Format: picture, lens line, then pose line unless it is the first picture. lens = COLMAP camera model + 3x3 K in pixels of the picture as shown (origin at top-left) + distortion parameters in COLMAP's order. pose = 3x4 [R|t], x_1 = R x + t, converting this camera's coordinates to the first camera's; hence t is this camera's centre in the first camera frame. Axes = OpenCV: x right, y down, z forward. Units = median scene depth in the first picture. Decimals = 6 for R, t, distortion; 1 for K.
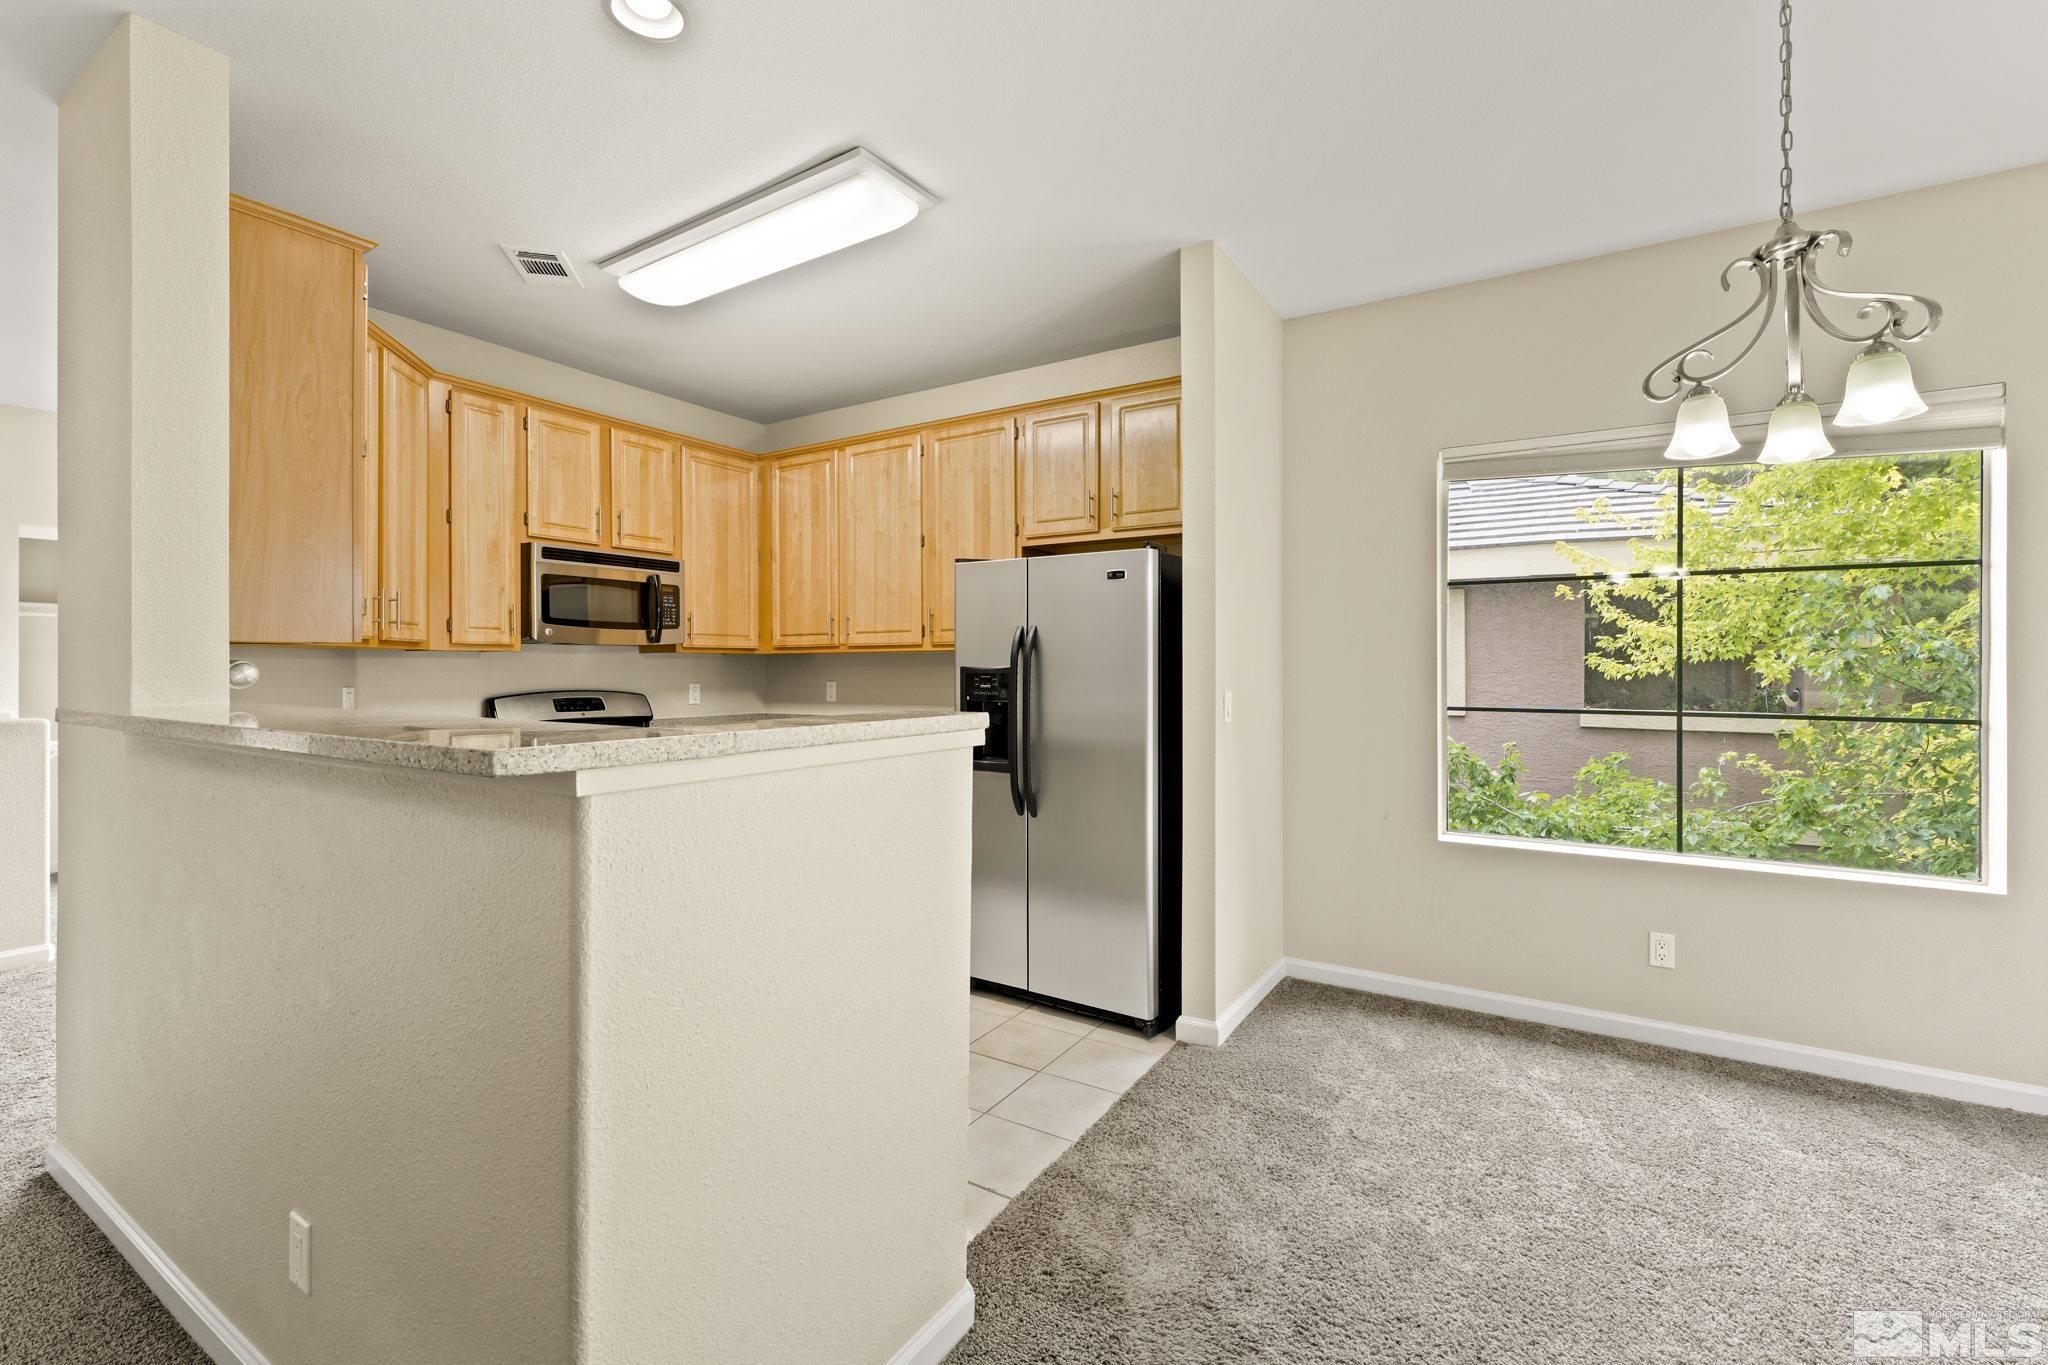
lens RADIAL K [[888.6, 0, 1015.8], [0, 888.6, 659.3], [0, 0, 1]] dist [0.000602, 0.000720]
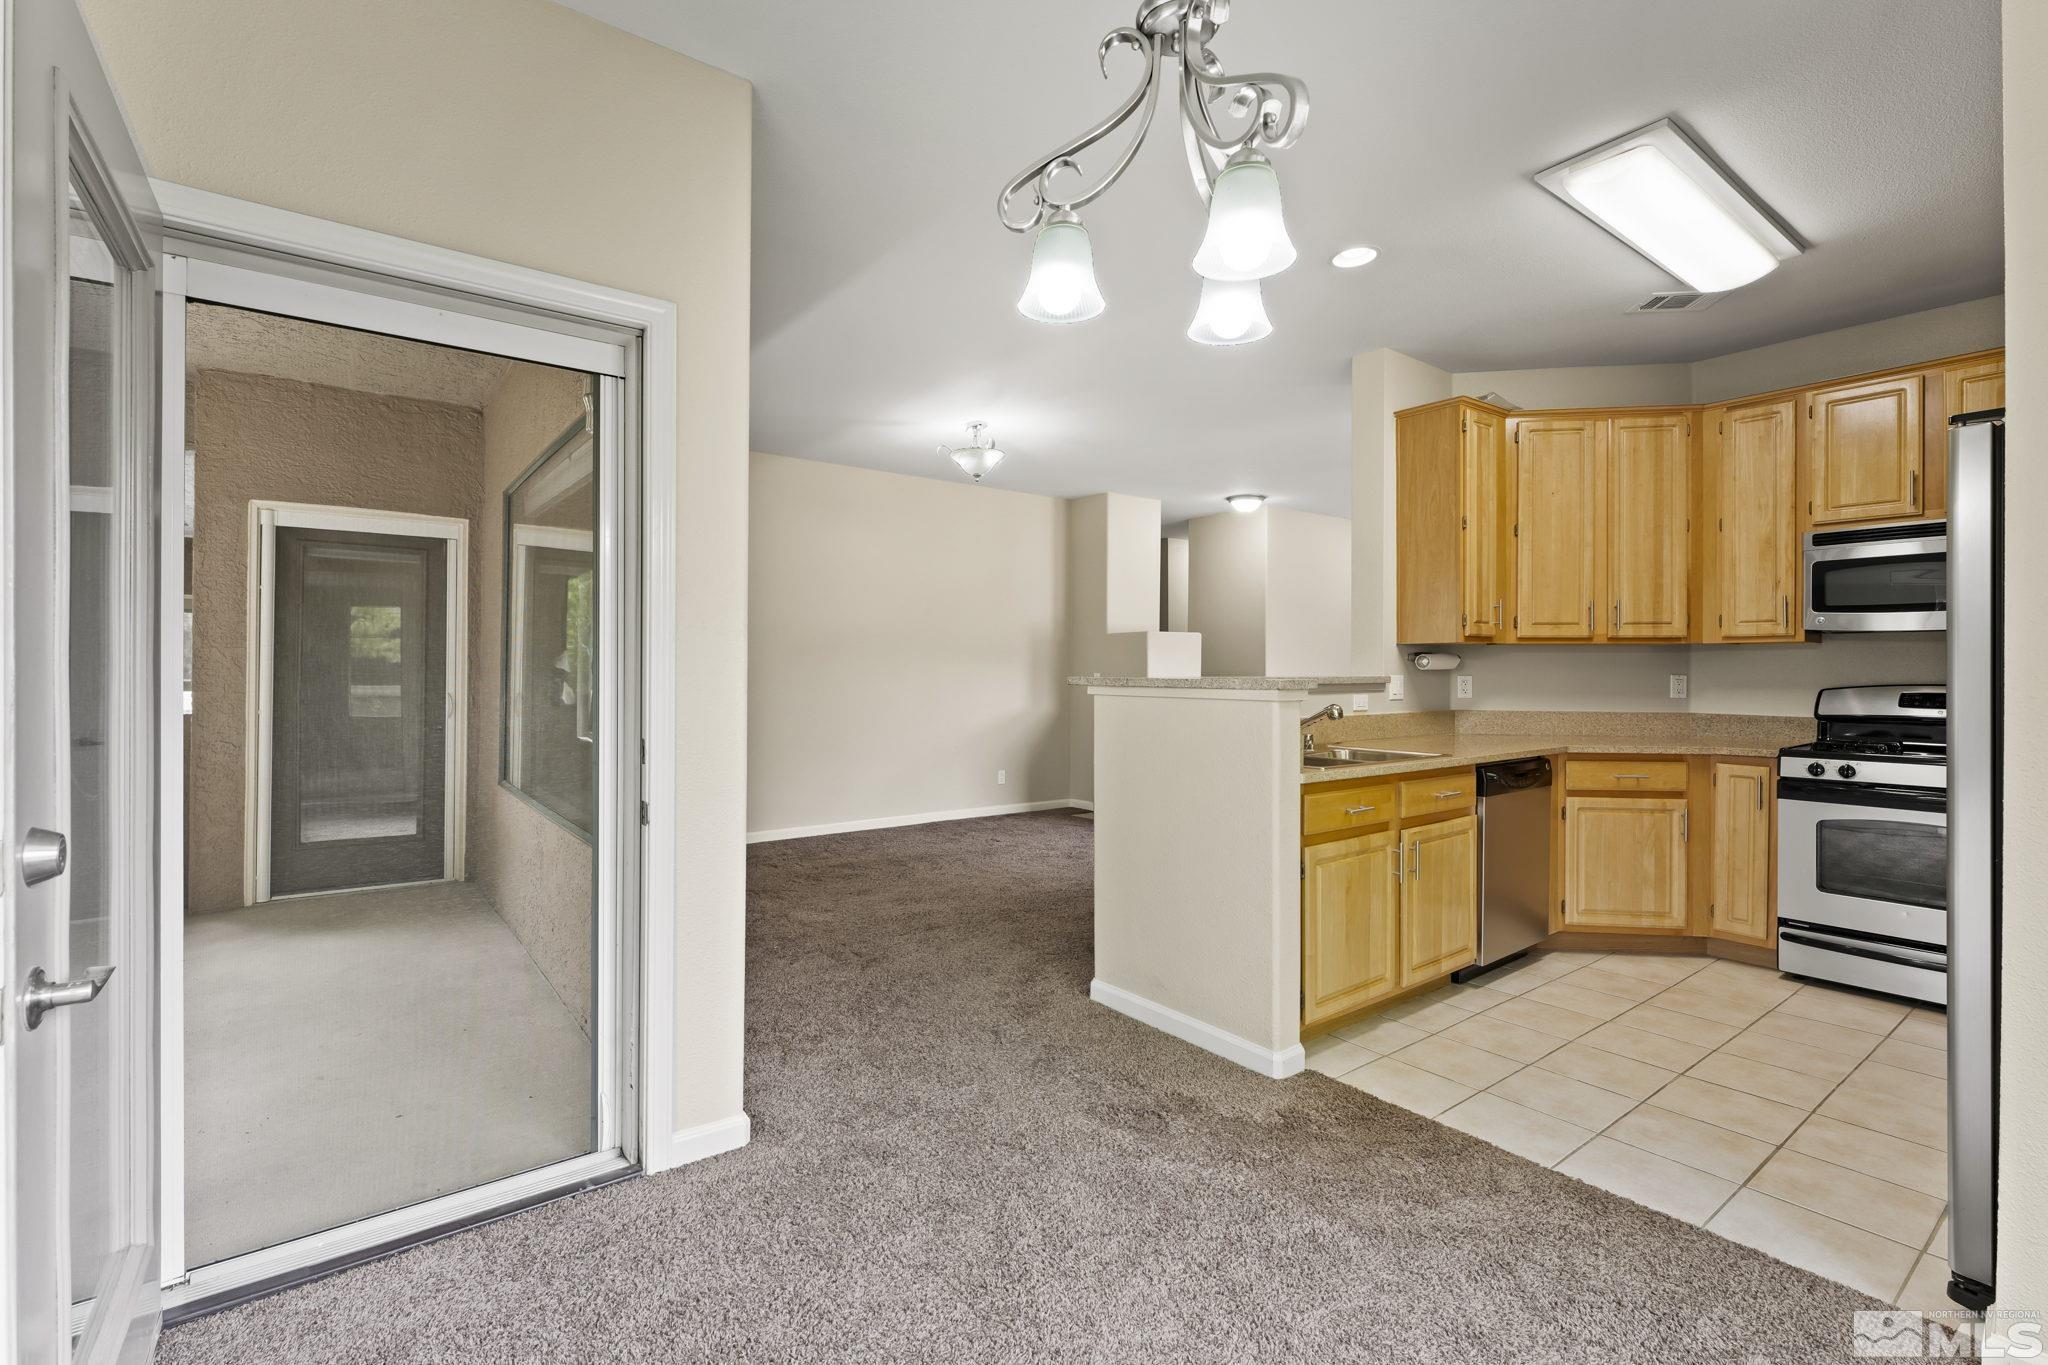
lens RADIAL K [[919.2, 0, 1001.2], [0, 919.2, 671.6], [0, 0, 1]] dist [0.001956, 0.000568]
pose [[-0.361102, 0.002677, -0.932523, 0.659307], [0.006488, 0.999979, 0.000359, 0.016608], [0.932504, -0.005920, -0.361111, 0.470136]]
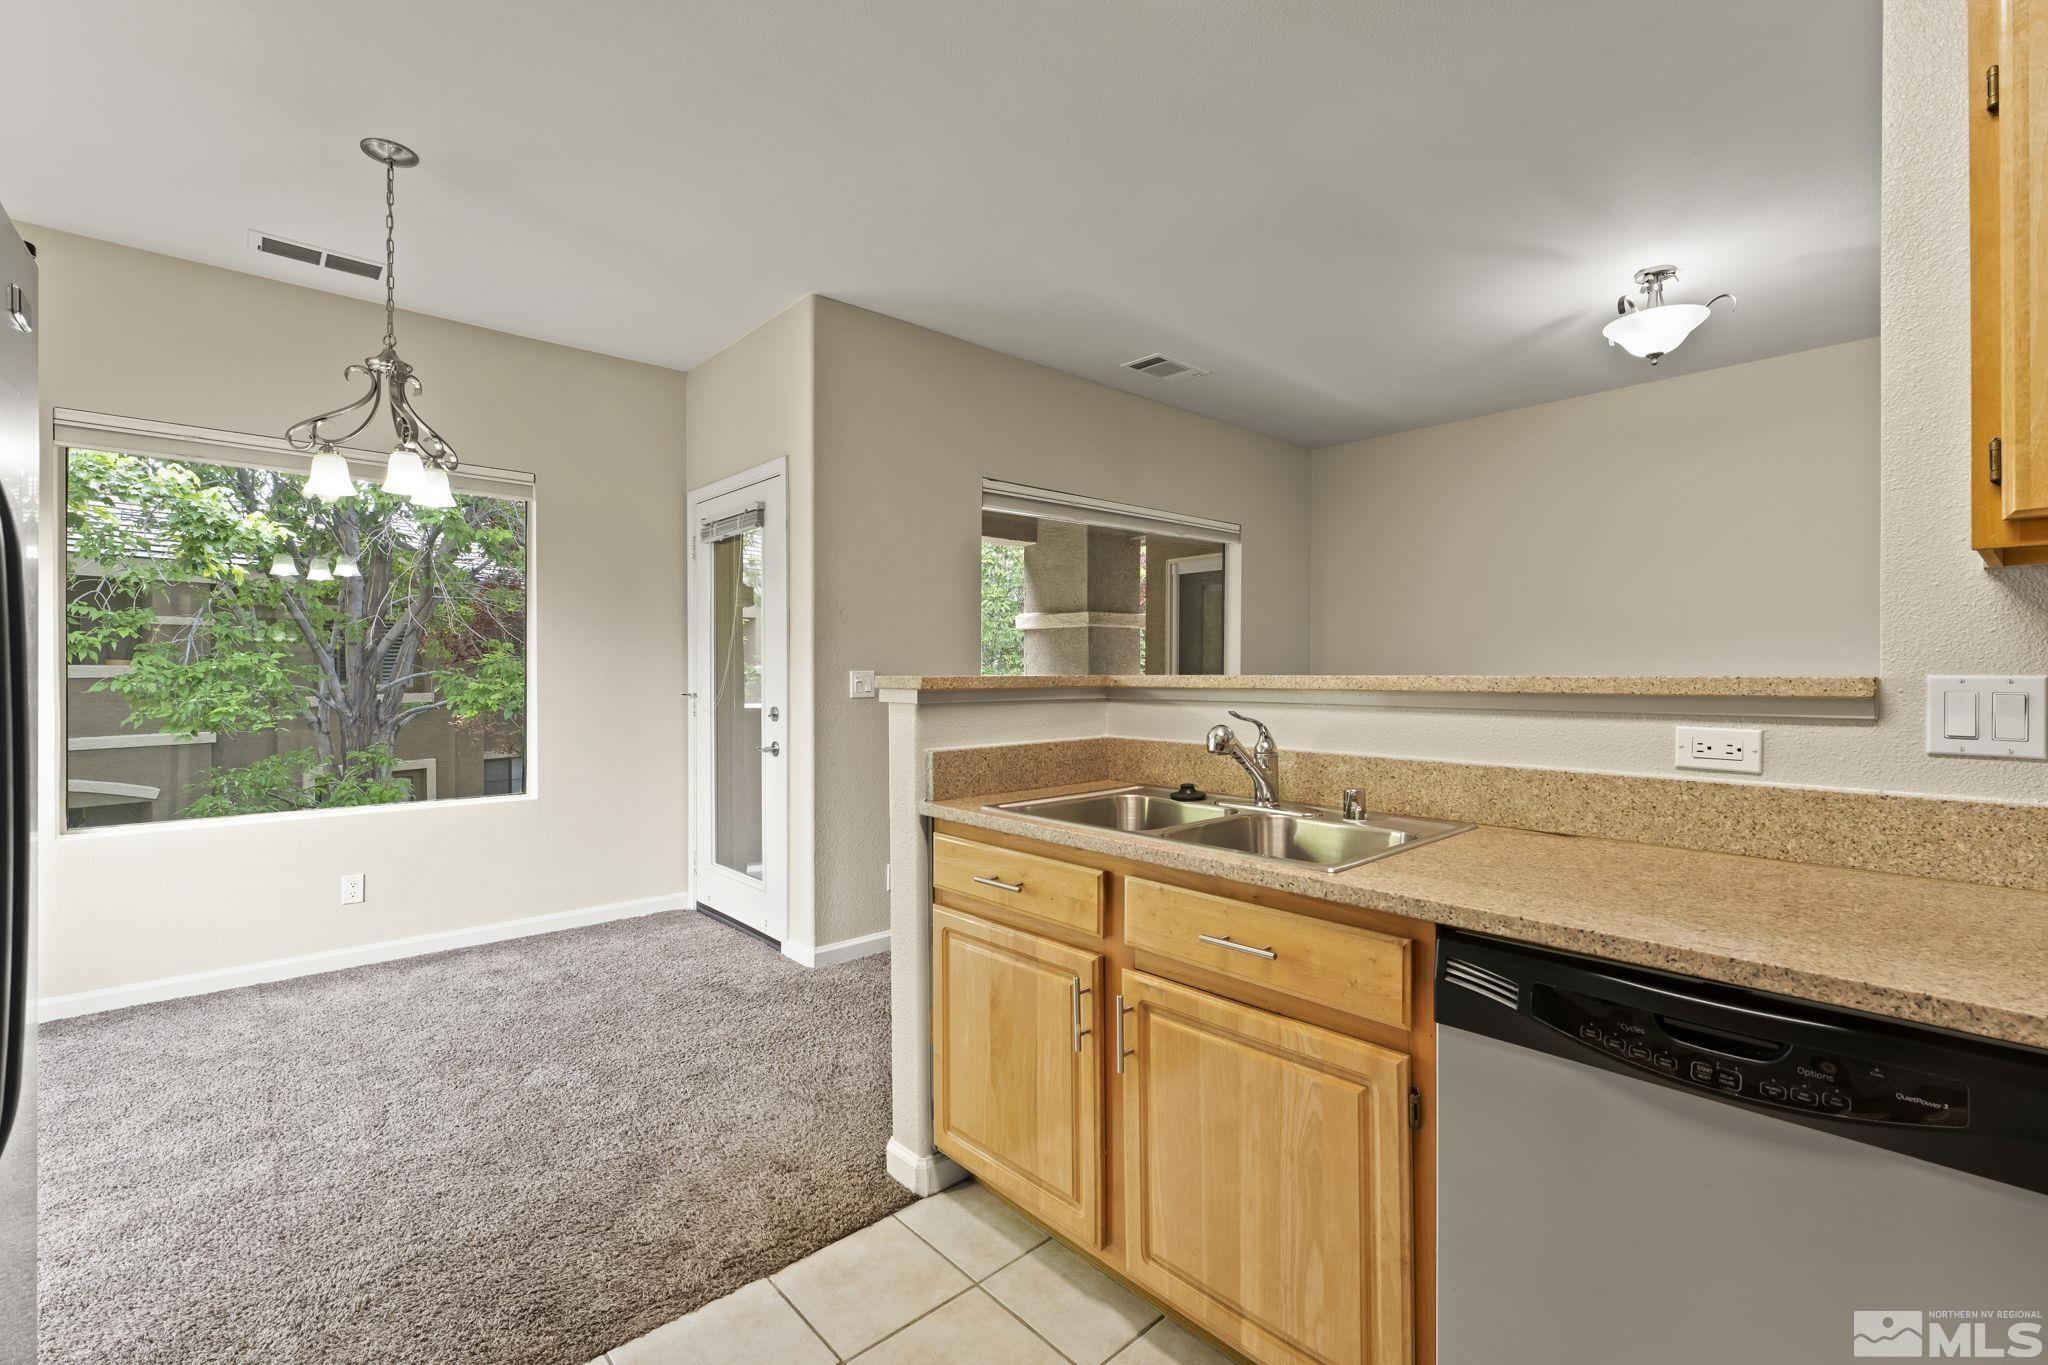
lens RADIAL K [[888.6, 0, 1015.5], [0, 888.6, 666.0], [0, 0, 1]] dist [0.000602, 0.000720]
pose [[-0.960671, 0.004200, 0.277659, -0.243152], [0.000166, 0.999894, -0.014549, 0.025651], [-0.277691, -0.013931, -0.960570, 0.894967]]
